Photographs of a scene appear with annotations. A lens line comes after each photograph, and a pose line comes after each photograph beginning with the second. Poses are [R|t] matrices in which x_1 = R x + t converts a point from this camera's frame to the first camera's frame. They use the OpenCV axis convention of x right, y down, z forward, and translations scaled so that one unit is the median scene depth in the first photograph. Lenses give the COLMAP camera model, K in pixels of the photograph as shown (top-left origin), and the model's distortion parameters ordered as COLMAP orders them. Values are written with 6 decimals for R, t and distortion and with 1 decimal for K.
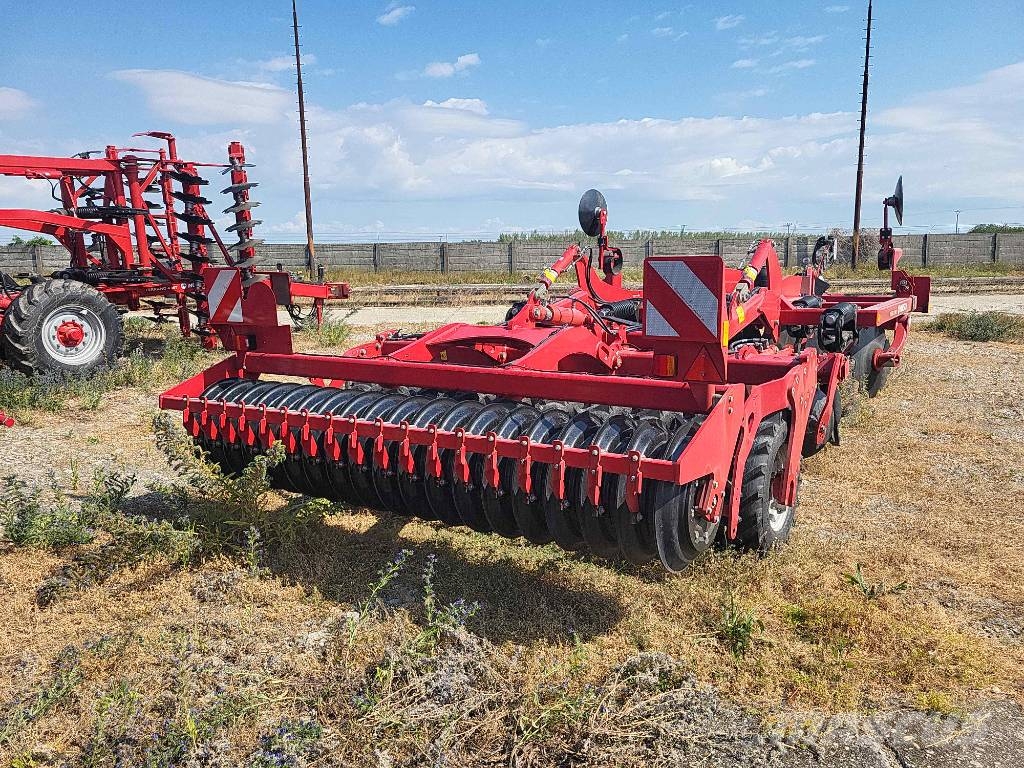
lens RADIAL K [[775.7, 0, 534.2], [0, 775.7, 384.4], [0, 0, 1]] dist [0.039320, -0.008239]
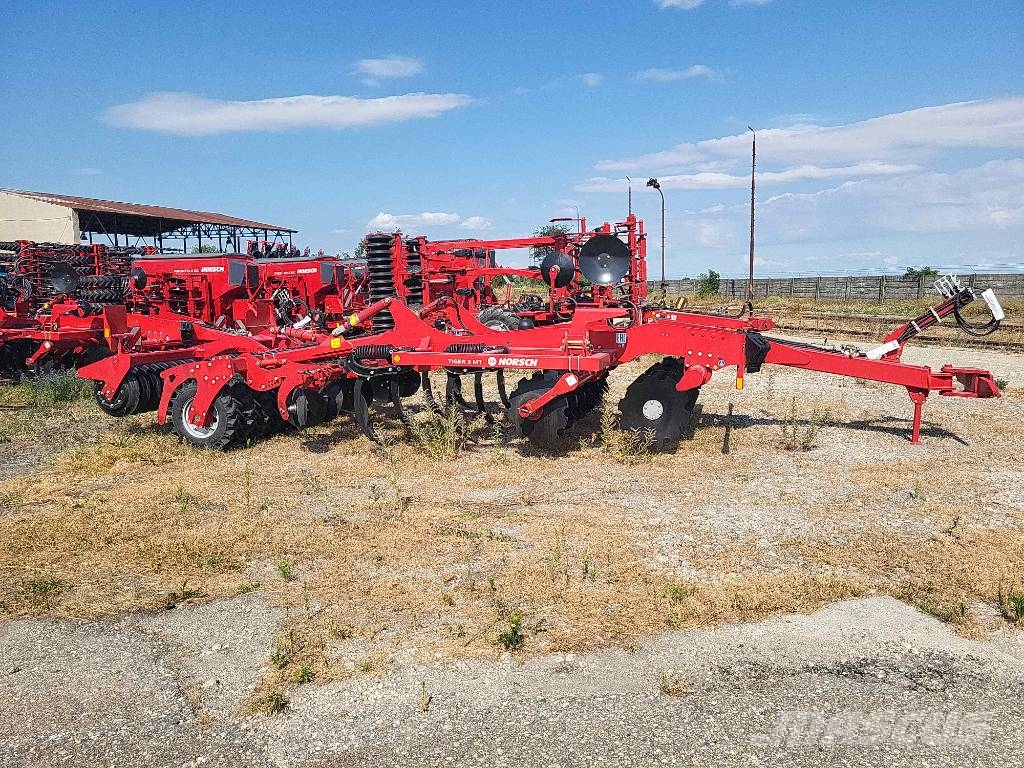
lens RADIAL K [[766.3, 0, 534.3], [0, 766.3, 384.2], [0, 0, 1]] dist [0.039704, -0.005663]
pose [[0.305483, 0.134211, -0.942692, 1.136721], [-0.159112, 0.983292, 0.088431, -0.126566], [0.938810, 0.122979, 0.321733, 0.522848]]
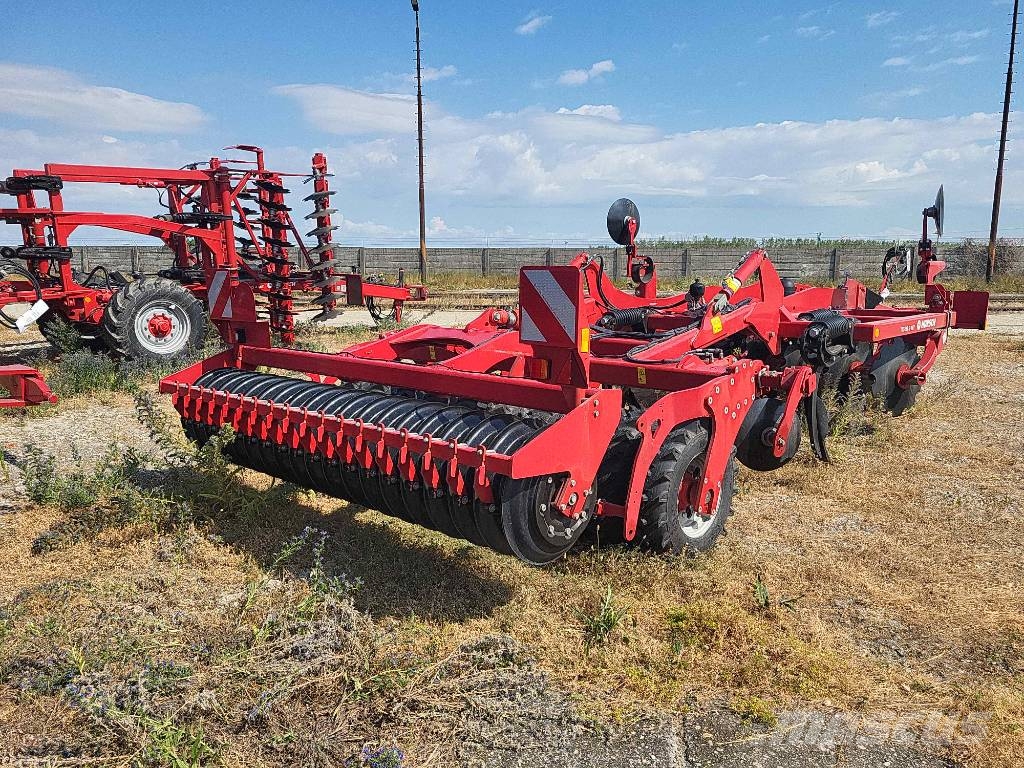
lens RADIAL K [[774.8, 0, 528.4], [0, 774.8, 385.0], [0, 0, 1]] dist [0.041688, -0.016551]
pose [[0.985876, 0.041736, -0.162195, 0.113518], [-0.042743, 0.999082, -0.002722, 0.000549], [0.161932, 0.009616, 0.986755, -0.016242]]
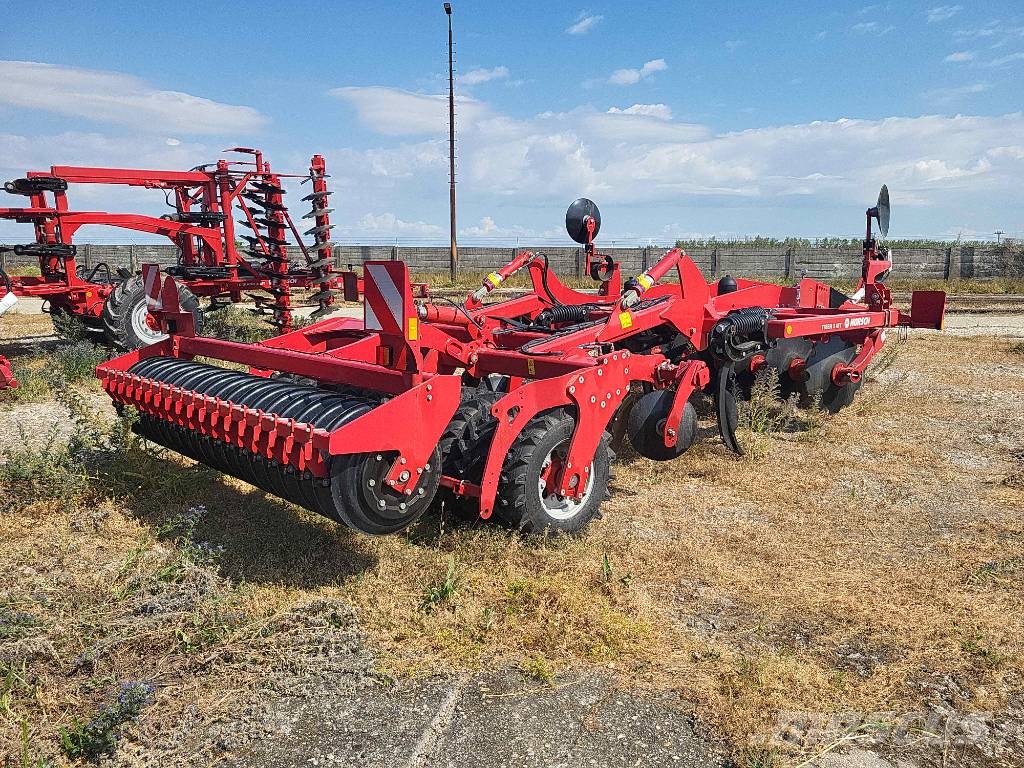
lens RADIAL K [[774.1, 0, 532.9], [0, 774.1, 382.9], [0, 0, 1]] dist [0.039307, -0.011781]
pose [[0.974806, 0.053300, -0.216591, 0.221228], [-0.055083, 0.998479, -0.002201, 0.002084], [0.216144, 0.014076, 0.976260, -0.024238]]
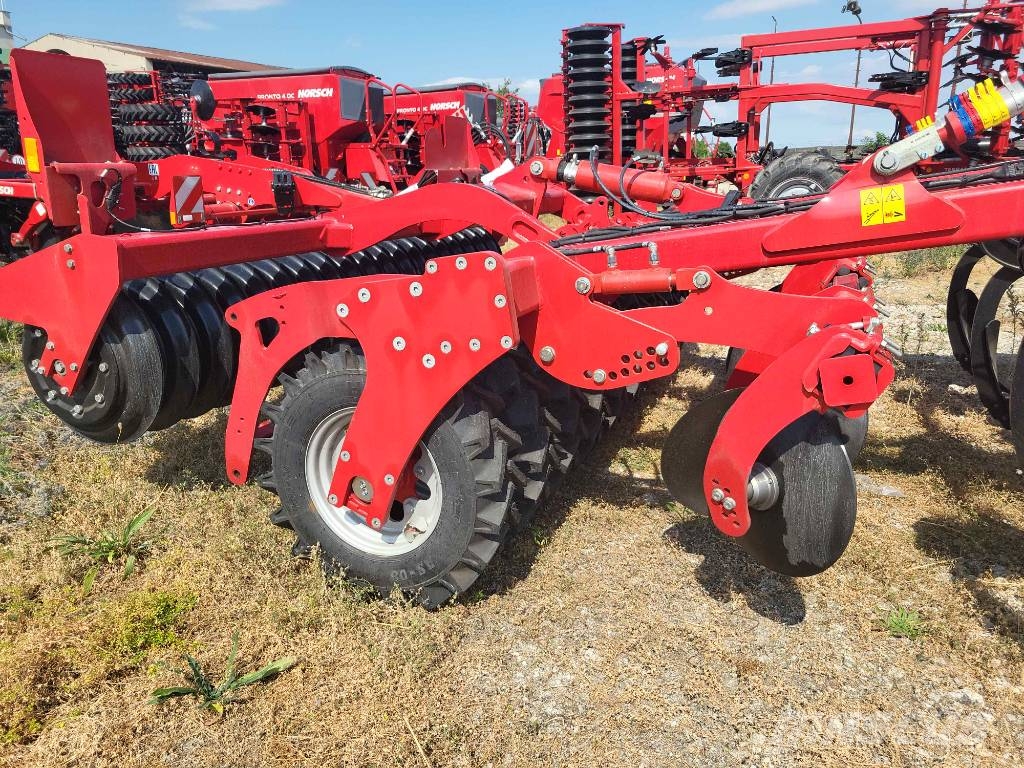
lens RADIAL K [[774.8, 0, 528.4], [0, 774.8, 385.0], [0, 0, 1]] dist [0.041688, -0.016551]
pose [[0.197980, 0.287315, -0.937152, 0.377820], [-0.168776, 0.951789, 0.256147, -0.043785], [0.965566, 0.107457, 0.236927, 0.435043]]
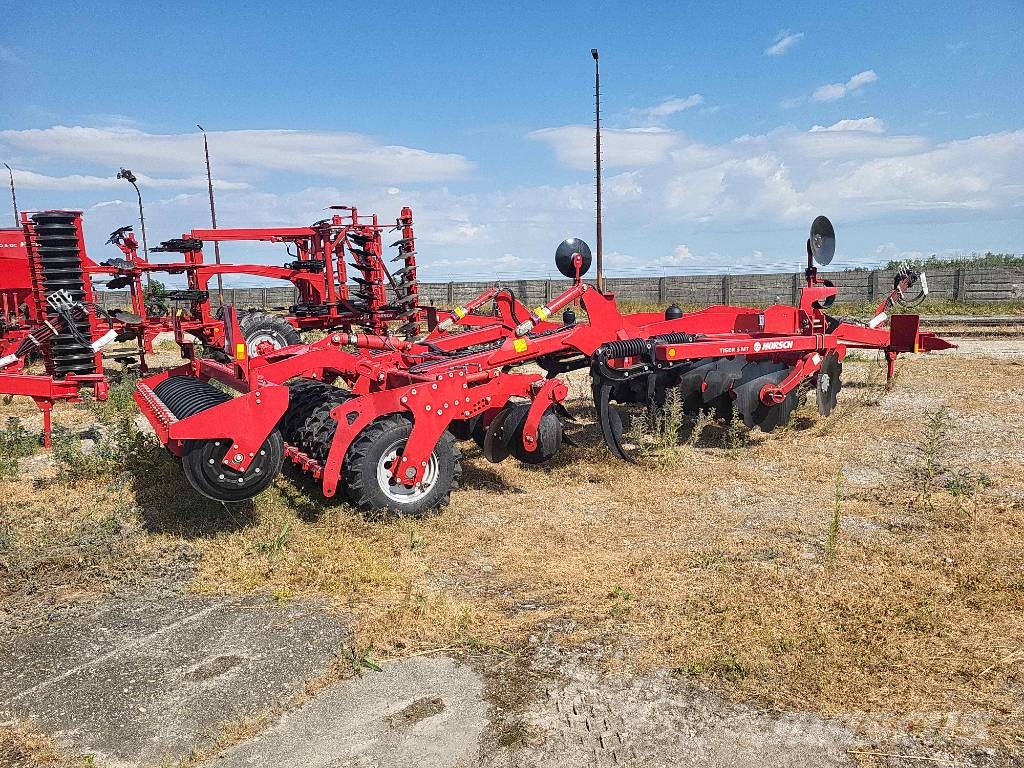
lens RADIAL K [[769.9, 0, 528.3], [0, 769.9, 383.6], [0, 0, 1]] dist [0.038628, -0.003031]
pose [[0.888806, 0.048915, -0.455665, 0.495755], [-0.066447, 0.997536, -0.022526, -0.001400], [0.453441, 0.050299, 0.889866, -0.047992]]
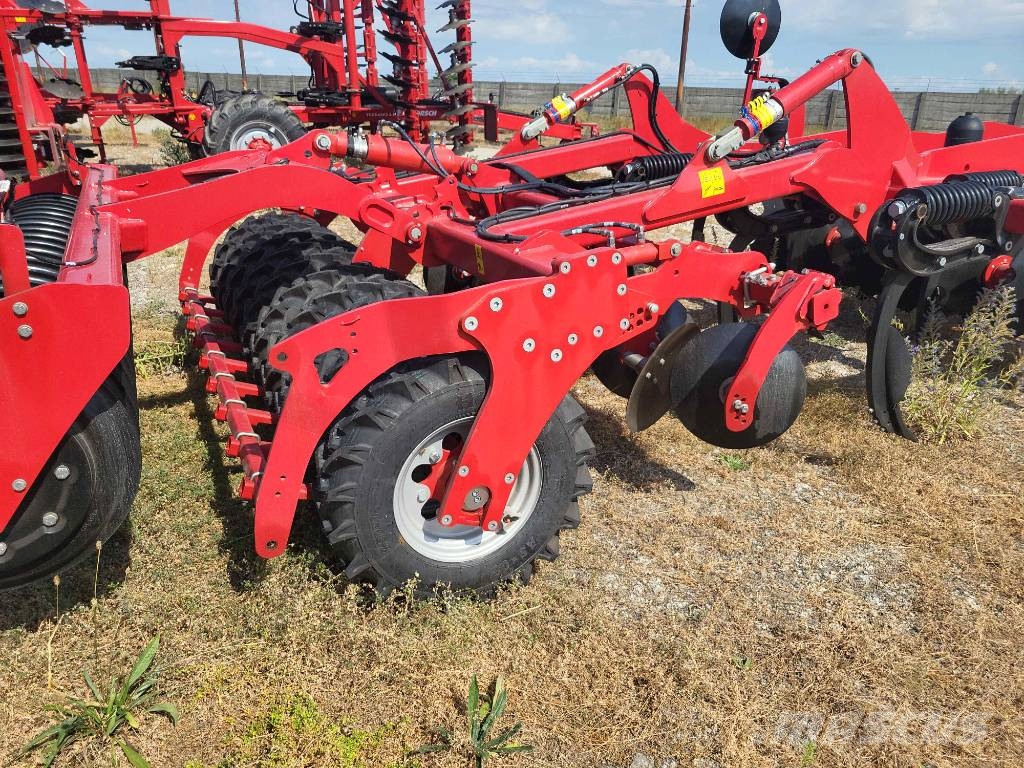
lens RADIAL K [[774.8, 0, 528.4], [0, 774.8, 385.0], [0, 0, 1]] dist [0.041688, -0.016551]
pose [[0.857869, 0.218100, -0.465288, 0.265694], [-0.131847, 0.968571, 0.210917, -0.028475], [0.496666, -0.119592, 0.859663, 0.248592]]
